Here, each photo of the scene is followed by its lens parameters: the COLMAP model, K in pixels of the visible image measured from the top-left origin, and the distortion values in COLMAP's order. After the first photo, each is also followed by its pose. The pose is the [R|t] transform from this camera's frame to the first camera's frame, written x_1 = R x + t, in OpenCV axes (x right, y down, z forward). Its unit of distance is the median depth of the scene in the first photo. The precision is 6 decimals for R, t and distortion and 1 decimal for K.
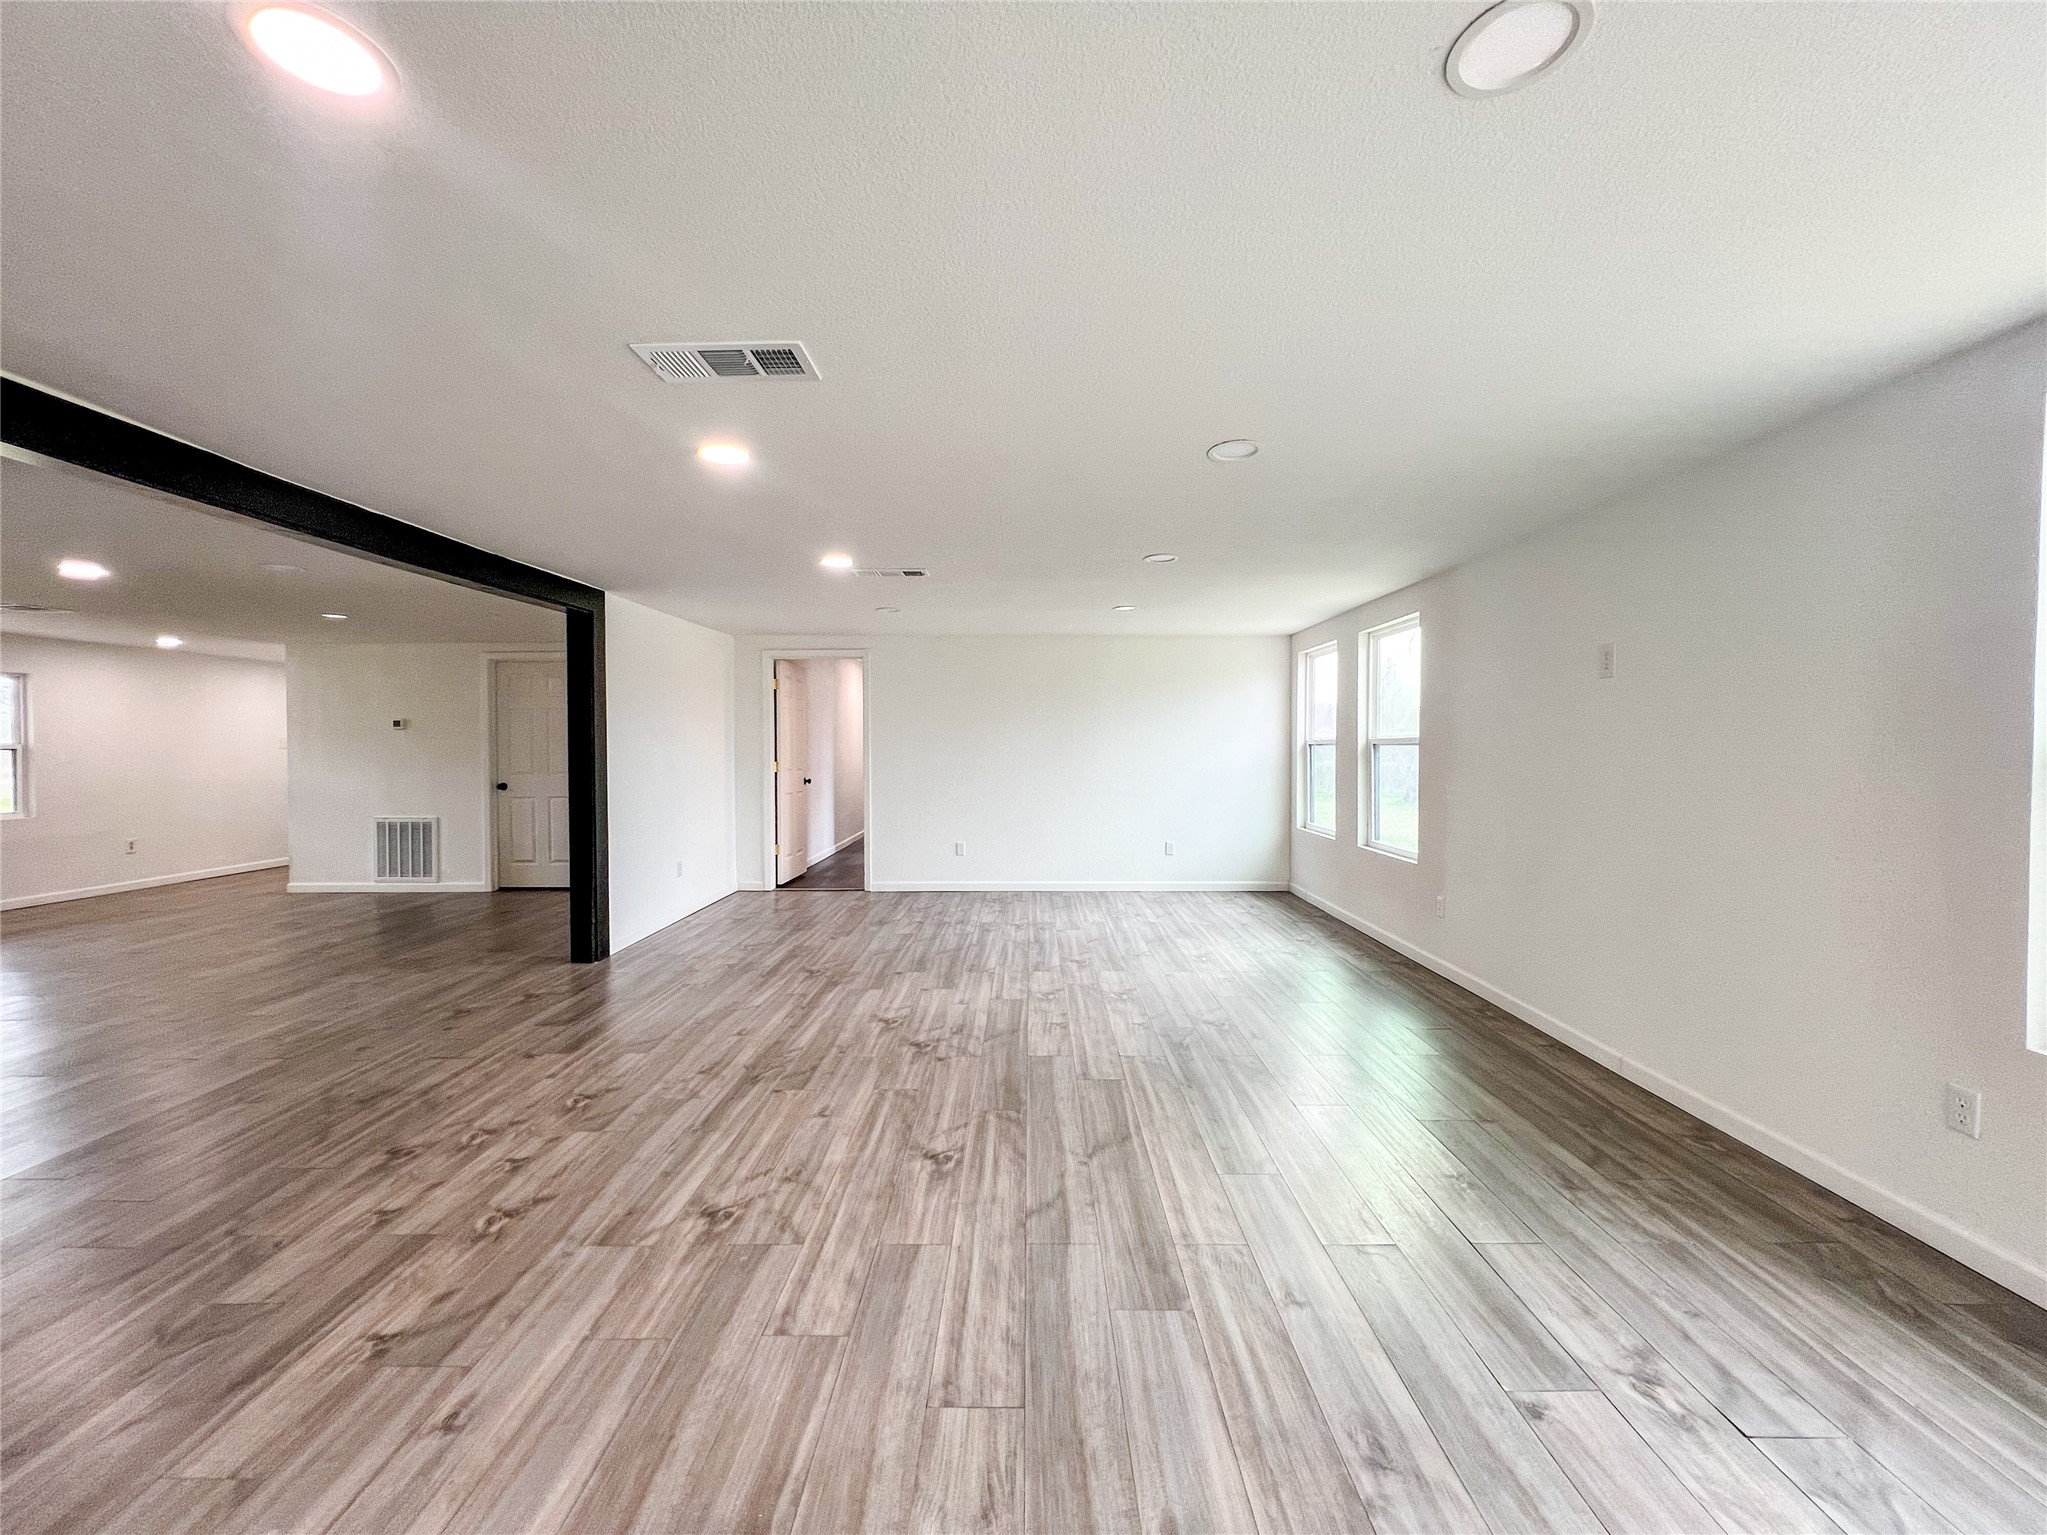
lens RADIAL K [[822.2, 0, 1028.6], [0, 822.2, 764.3], [0, 0, 1]] dist [-0.003601, 0.000831]
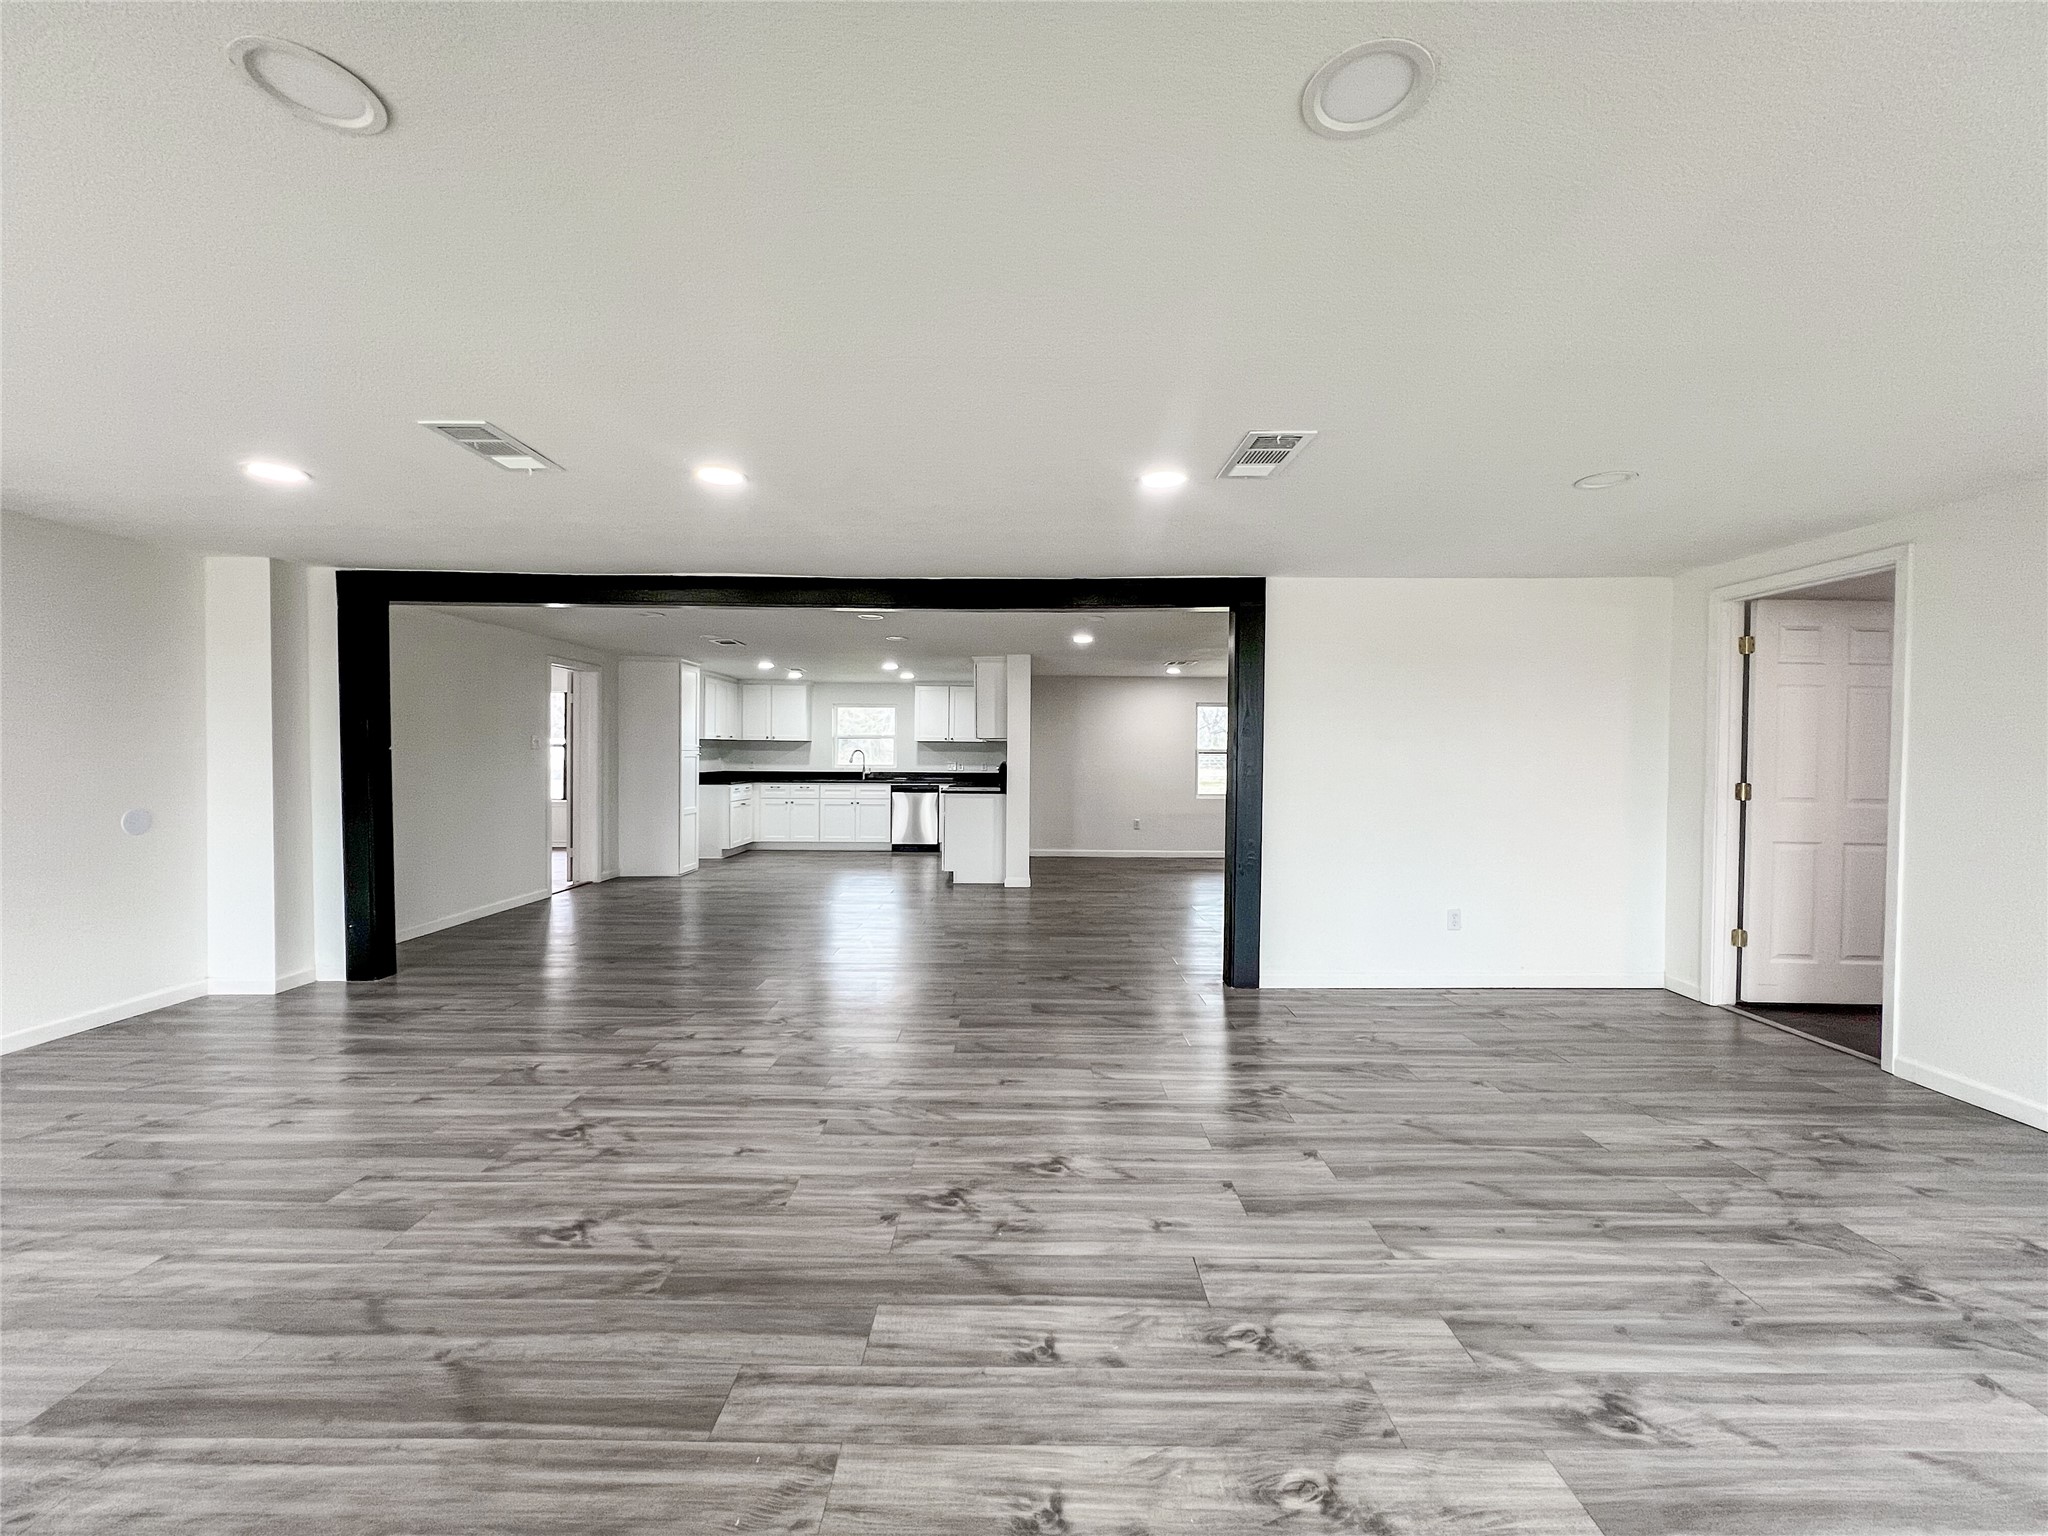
lens RADIAL K [[822.6, 0, 1023.9], [0, 822.6, 760.5], [0, 0, 1]] dist [-0.003601, 0.000831]
pose [[0.001771, 0.013303, -0.999910, 0.514741], [-0.028131, 0.999516, 0.013248, -0.022441], [0.999603, 0.028105, 0.002144, 1.016680]]
